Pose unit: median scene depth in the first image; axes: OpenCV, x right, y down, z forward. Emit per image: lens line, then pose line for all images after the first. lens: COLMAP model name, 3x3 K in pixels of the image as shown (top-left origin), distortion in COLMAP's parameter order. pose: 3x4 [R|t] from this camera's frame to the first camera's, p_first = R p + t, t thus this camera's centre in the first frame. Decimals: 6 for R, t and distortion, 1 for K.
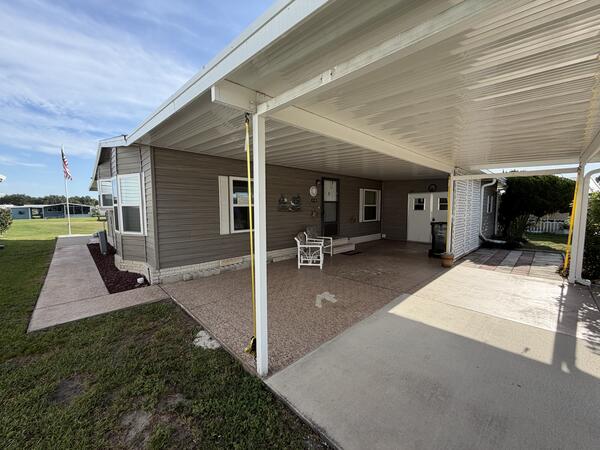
lens RADIAL K [[242.2, 0, 295.5], [0, 242.2, 228.1], [0, 0, 1]] dist [0.003548, -0.001234]
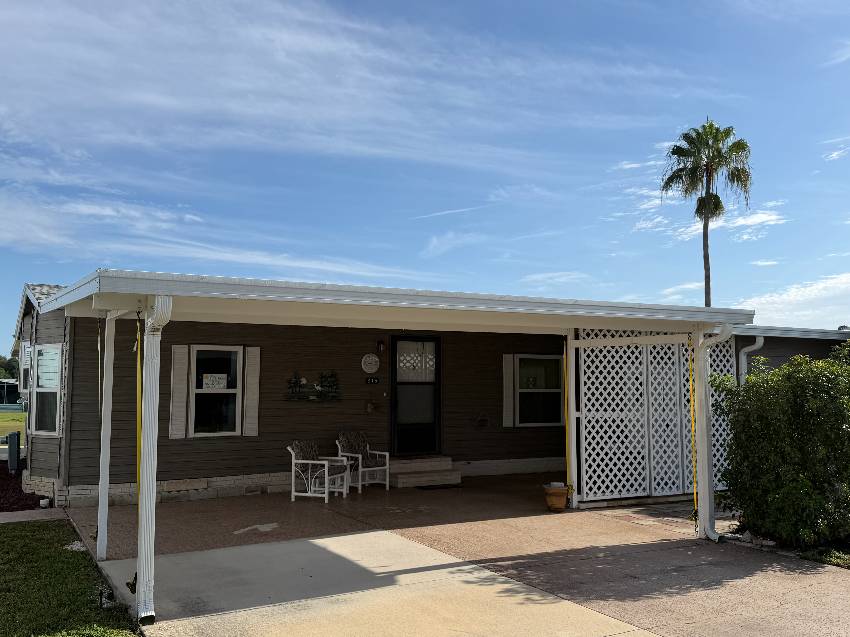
lens RADIAL K [[782.1, 0, 427.5], [0, 782.1, 318.7], [0, 0, 1]] dist [0.012417, 0.000000]
pose [[0.973285, -0.014193, -0.229159, 0.747021], [-0.025269, 0.985403, -0.168351, 0.043150], [0.228204, 0.169644, 0.958720, -0.772097]]
